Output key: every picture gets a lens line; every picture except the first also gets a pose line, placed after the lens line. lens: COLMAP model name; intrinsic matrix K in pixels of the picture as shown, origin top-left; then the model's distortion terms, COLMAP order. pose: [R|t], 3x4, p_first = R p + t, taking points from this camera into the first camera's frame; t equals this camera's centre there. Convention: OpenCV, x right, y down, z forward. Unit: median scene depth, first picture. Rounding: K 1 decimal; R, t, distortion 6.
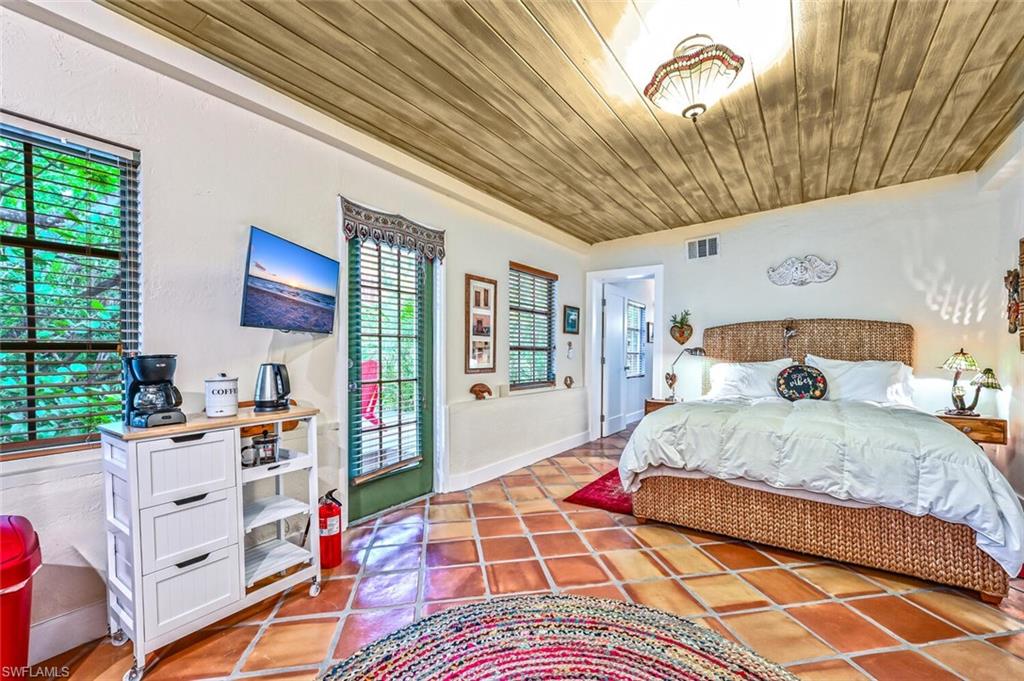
lens RADIAL K [[422.4, 0, 513.8], [0, 422.4, 354.7], [0, 0, 1]] dist [-0.000640, 0.000723]
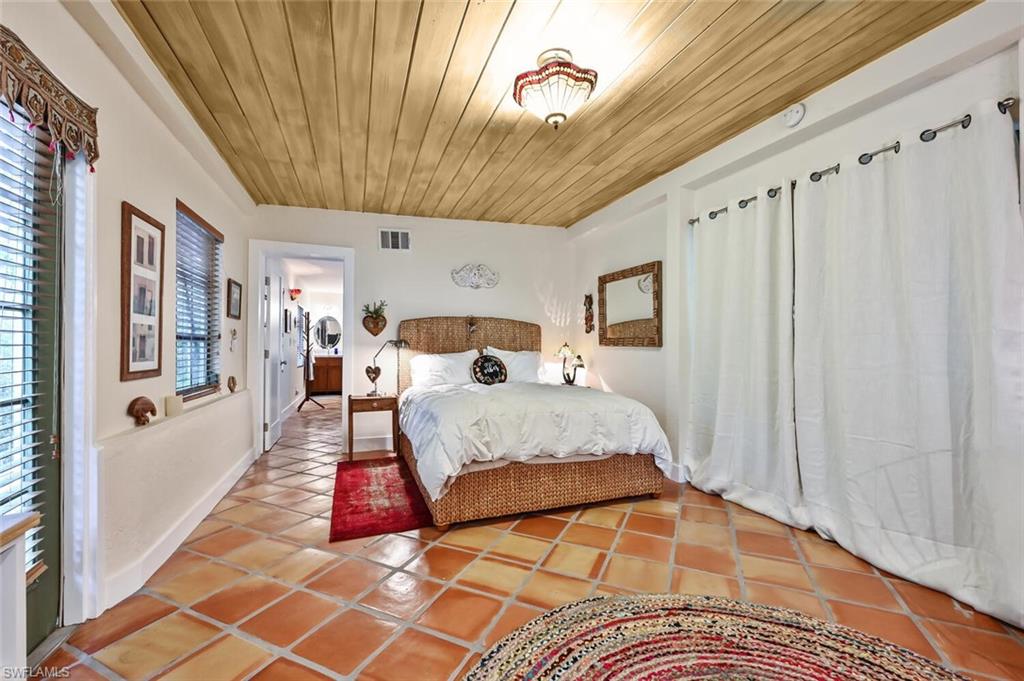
lens RADIAL K [[422.4, 0, 510.4], [0, 422.4, 341.2], [0, 0, 1]] dist [-0.000640, 0.000723]
pose [[0.570222, 0.009218, 0.821439, -0.305888], [0.000552, 0.999933, -0.011604, -0.001476], [-0.821491, 0.007070, 0.570178, 0.294748]]
